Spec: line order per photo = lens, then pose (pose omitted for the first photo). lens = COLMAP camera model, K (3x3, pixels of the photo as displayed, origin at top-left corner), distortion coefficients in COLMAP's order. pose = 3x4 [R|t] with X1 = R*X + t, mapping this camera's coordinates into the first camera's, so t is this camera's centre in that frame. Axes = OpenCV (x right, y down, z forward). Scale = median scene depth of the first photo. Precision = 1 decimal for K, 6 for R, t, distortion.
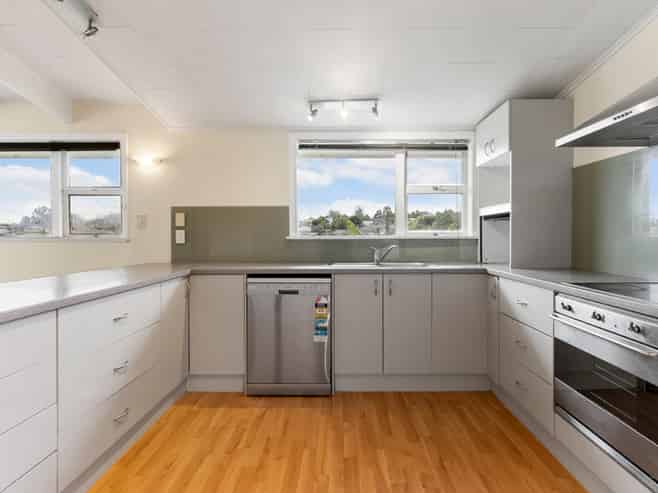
lens RADIAL K [[362.5, 0, 329.6], [0, 362.5, 242.1], [0, 0, 1]] dist [-0.001843, -0.000155]
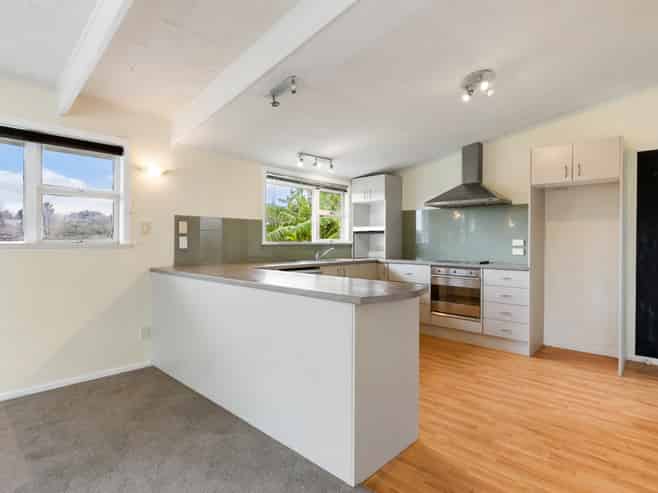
lens RADIAL K [[362.5, 0, 328.1], [0, 362.5, 243.4], [0, 0, 1]] dist [-0.001843, -0.000155]
pose [[0.674169, 0.000421, 0.738577, -0.935830], [0.005719, 0.999967, -0.005791, -0.003509], [-0.738555, 0.008128, 0.674144, -0.081627]]
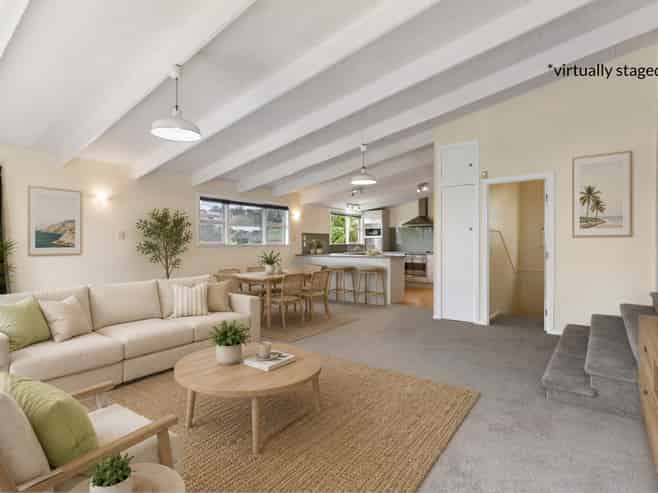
lens RADIAL K [[319.9, 0, 328.9], [0, 319.9, 247.8], [0, 0, 1]] dist [0.001957, 0.000046]
pose [[0.624235, -0.010096, 0.781172, -2.151503], [0.014204, 0.999898, 0.001572, 0.010667], [-0.781108, 0.010114, 0.624314, -0.619270]]
